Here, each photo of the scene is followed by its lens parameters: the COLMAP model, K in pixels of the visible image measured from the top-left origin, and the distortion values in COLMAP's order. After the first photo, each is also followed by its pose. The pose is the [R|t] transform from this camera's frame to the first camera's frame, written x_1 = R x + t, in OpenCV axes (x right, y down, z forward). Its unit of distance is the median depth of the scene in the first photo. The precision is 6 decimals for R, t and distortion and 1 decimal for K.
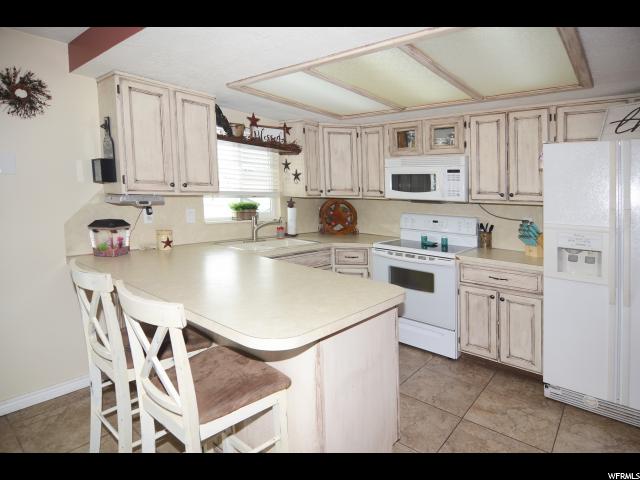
lens RADIAL K [[373.5, 0, 328.2], [0, 373.5, 208.0], [0, 0, 1]] dist [-0.005495, -0.012166]
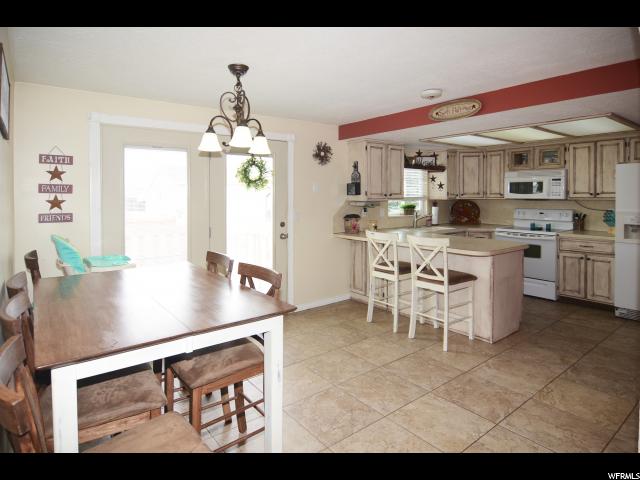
lens RADIAL K [[373.5, 0, 301.6], [0, 373.5, 238.2], [0, 0, 1]] dist [-0.005495, -0.012166]
pose [[0.964397, -0.004398, -0.264423, -0.290068], [0.023669, 0.997285, 0.069738, 0.011500], [0.263398, -0.073513, 0.961882, -0.815045]]
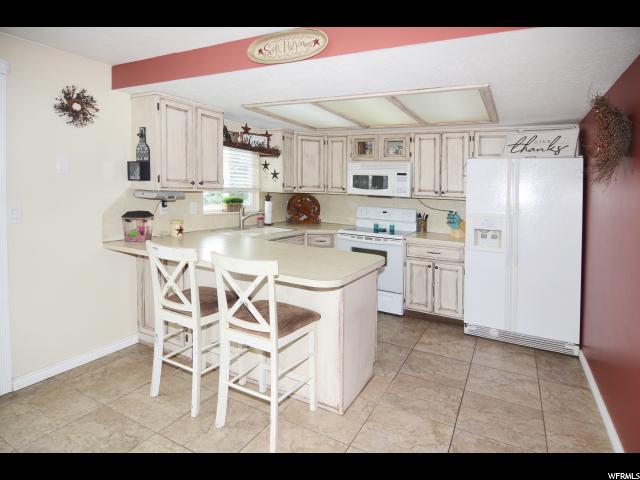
lens RADIAL K [[373.5, 0, 323.0], [0, 373.5, 209.7], [0, 0, 1]] dist [-0.005495, -0.012166]
pose [[0.981029, -0.001696, 0.193852, -0.206540], [-0.003258, 0.999676, 0.025234, -0.005095], [-0.193833, -0.025387, 0.980706, -0.264992]]
